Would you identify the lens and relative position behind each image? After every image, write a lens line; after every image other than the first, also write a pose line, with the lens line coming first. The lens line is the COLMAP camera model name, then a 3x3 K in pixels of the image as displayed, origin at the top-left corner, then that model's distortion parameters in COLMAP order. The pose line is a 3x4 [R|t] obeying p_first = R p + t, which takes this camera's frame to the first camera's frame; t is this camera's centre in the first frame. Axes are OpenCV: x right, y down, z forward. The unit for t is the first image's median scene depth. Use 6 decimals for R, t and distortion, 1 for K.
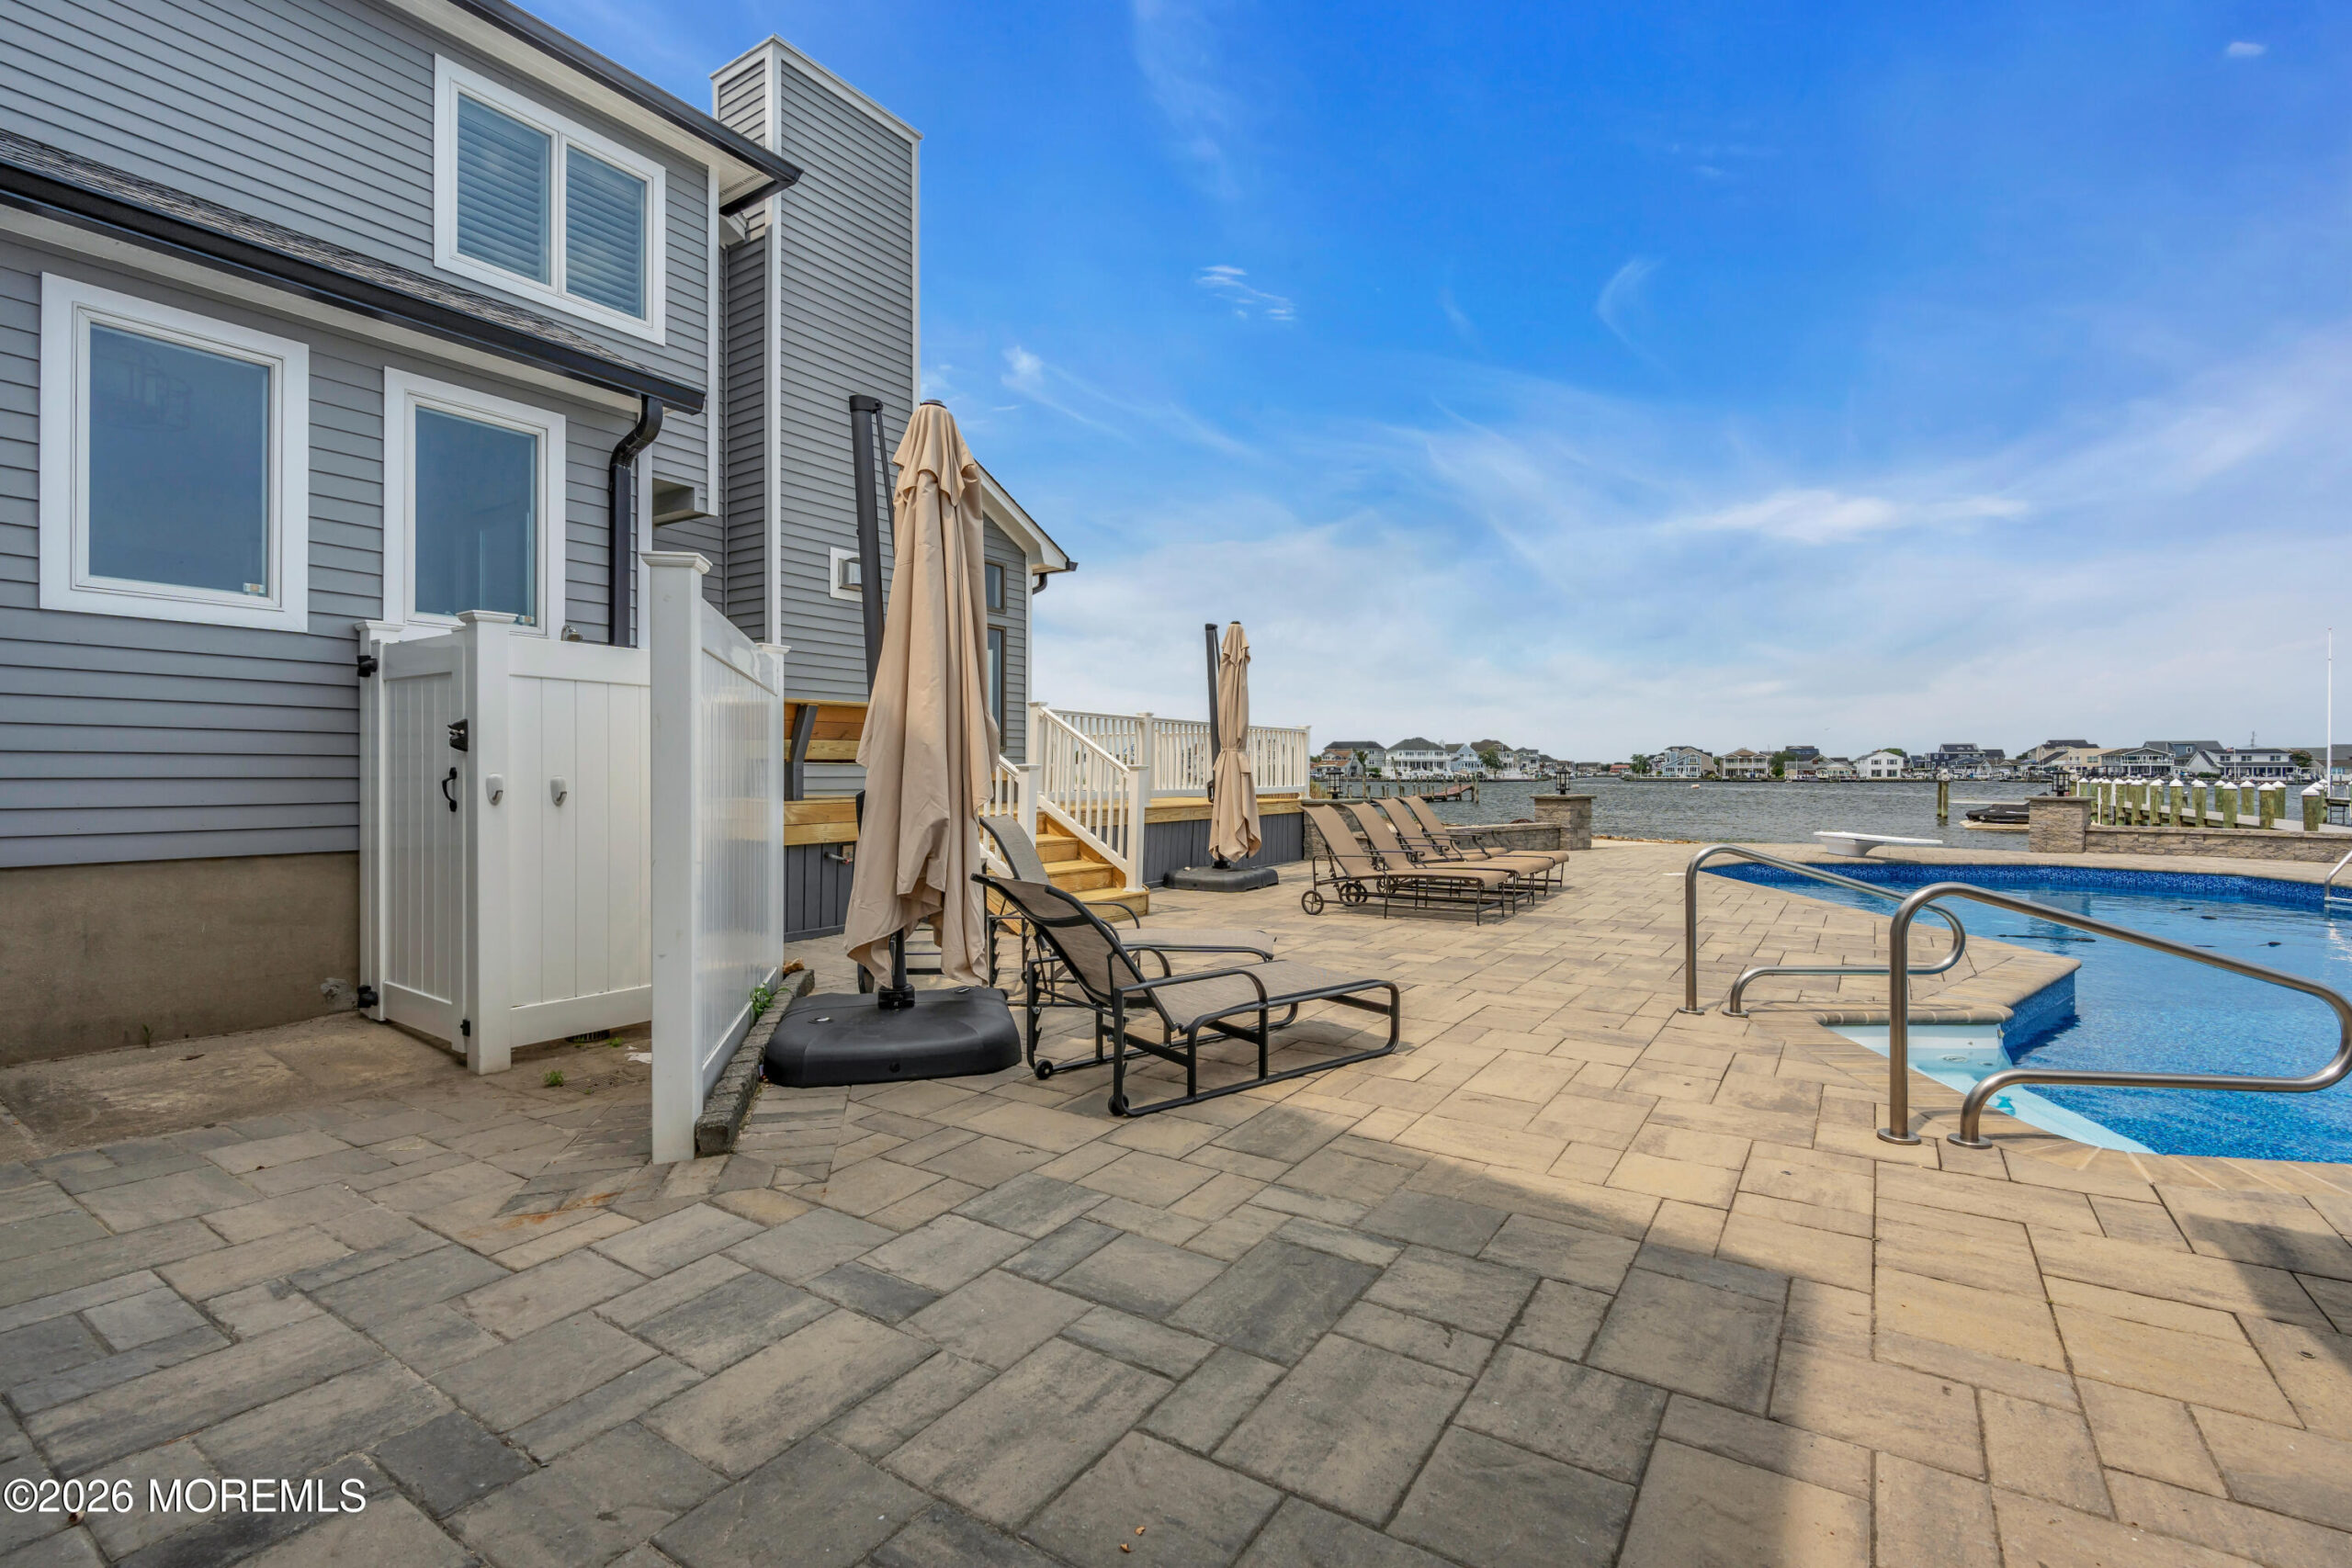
lens RADIAL K [[1055.0, 0, 1175.2], [0, 1055.0, 774.5], [0, 0, 1]] dist [-0.000982, 0.001814]
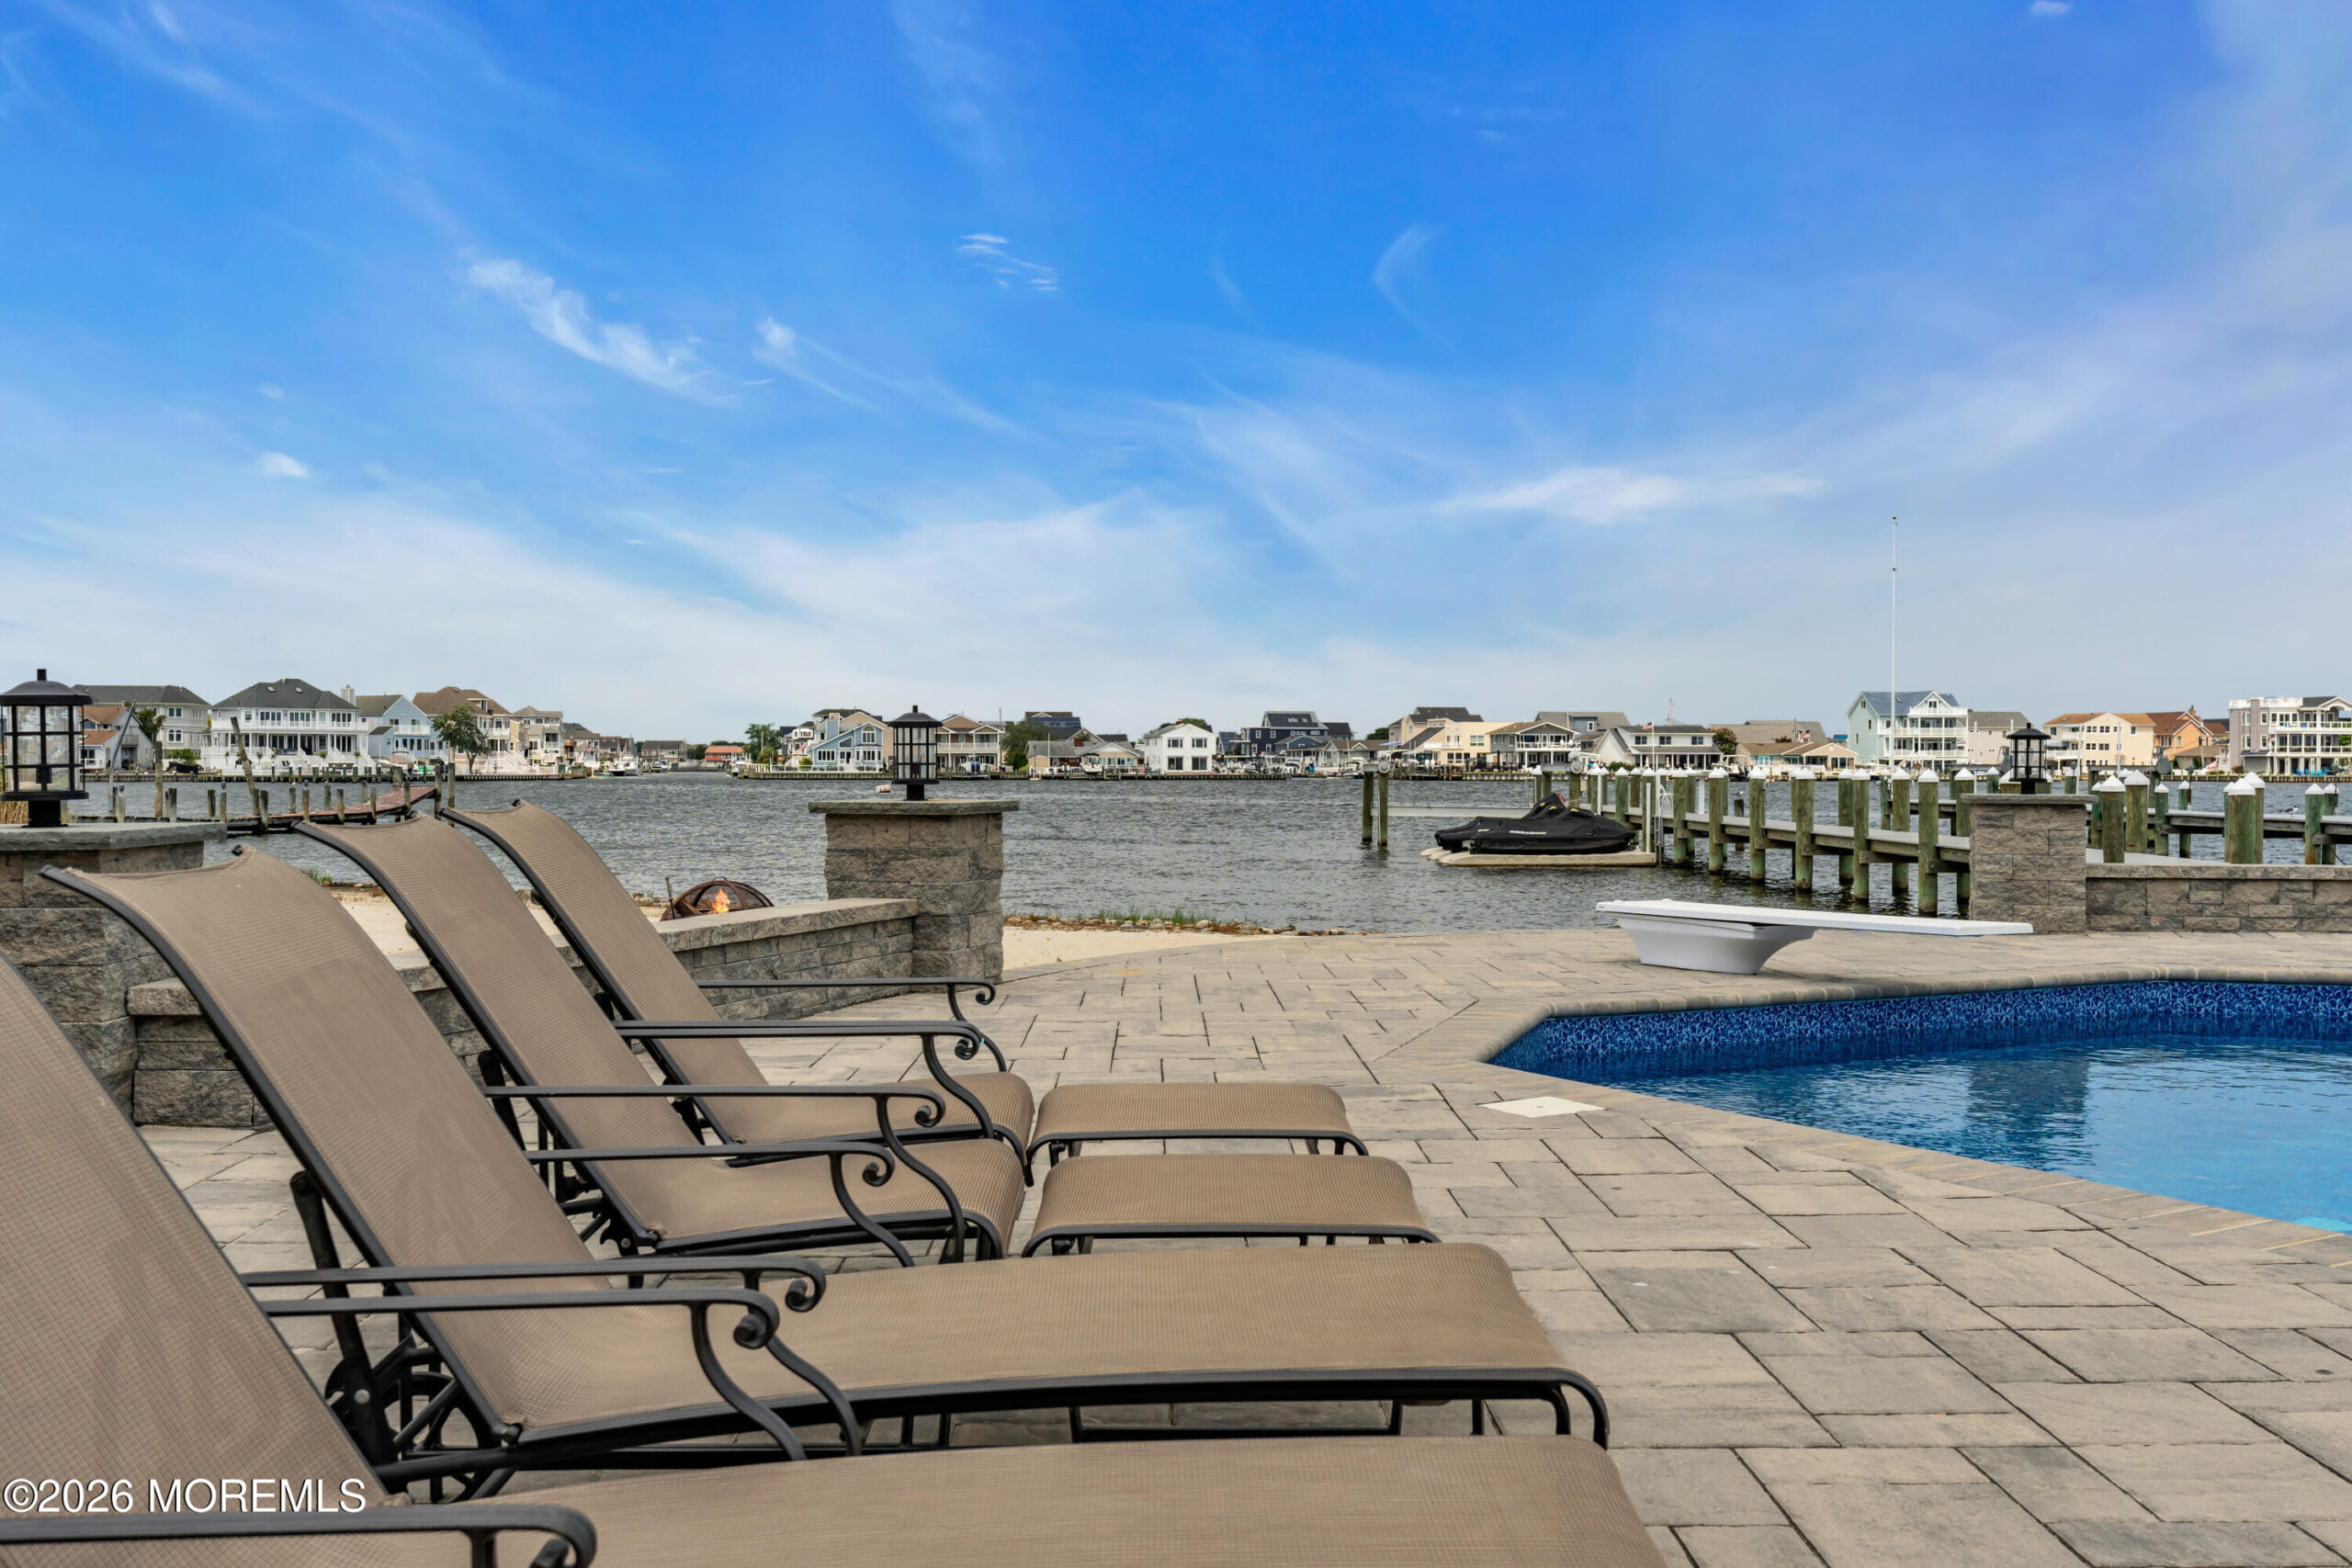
lens RADIAL K [[2291.7, 0, 1169.9], [0, 2291.7, 778.5], [0, 0, 1]] dist [0.006913, 0.013706]
pose [[0.828916, -0.002262, 0.559368, 0.023287], [-0.000660, 0.999987, 0.005022, 0.003330], [-0.559373, -0.004532, 0.828904, 0.142461]]
